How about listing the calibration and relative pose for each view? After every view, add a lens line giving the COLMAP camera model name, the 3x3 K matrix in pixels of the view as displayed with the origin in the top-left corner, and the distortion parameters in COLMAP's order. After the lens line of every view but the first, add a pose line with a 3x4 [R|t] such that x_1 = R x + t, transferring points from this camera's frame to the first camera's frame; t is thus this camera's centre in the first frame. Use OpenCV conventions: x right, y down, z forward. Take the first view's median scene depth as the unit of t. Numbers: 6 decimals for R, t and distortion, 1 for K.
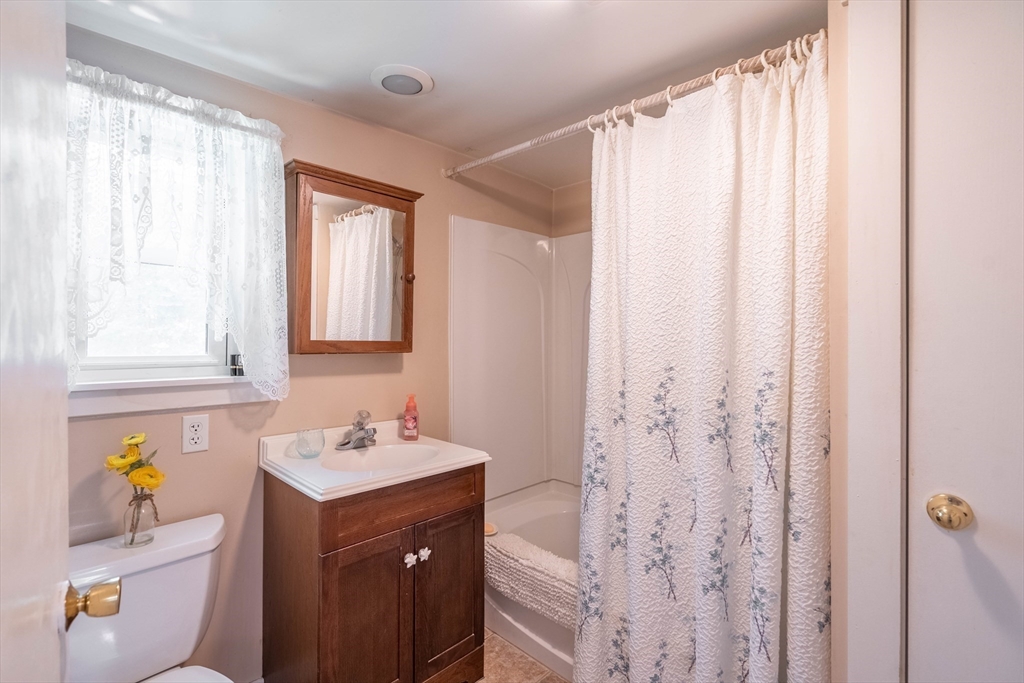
lens RADIAL K [[467.8, 0, 512.0], [0, 467.8, 341.5], [0, 0, 1]] dist [-0.001086, 0.000699]
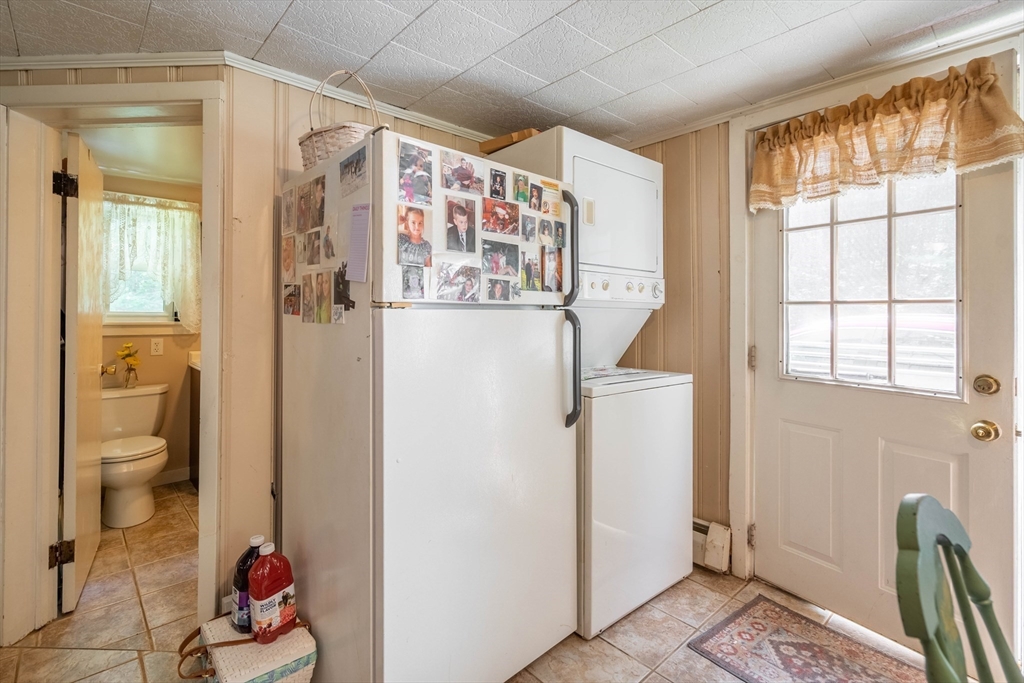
lens RADIAL K [[483.1, 0, 514.1], [0, 483.1, 309.5], [0, 0, 1]] dist [0.001394, 0.000341]
pose [[0.998673, 0.001101, -0.051483, 1.208871], [-0.001709, 0.999929, -0.011770, 0.046894], [0.051467, 0.011843, 0.998604, -1.283755]]
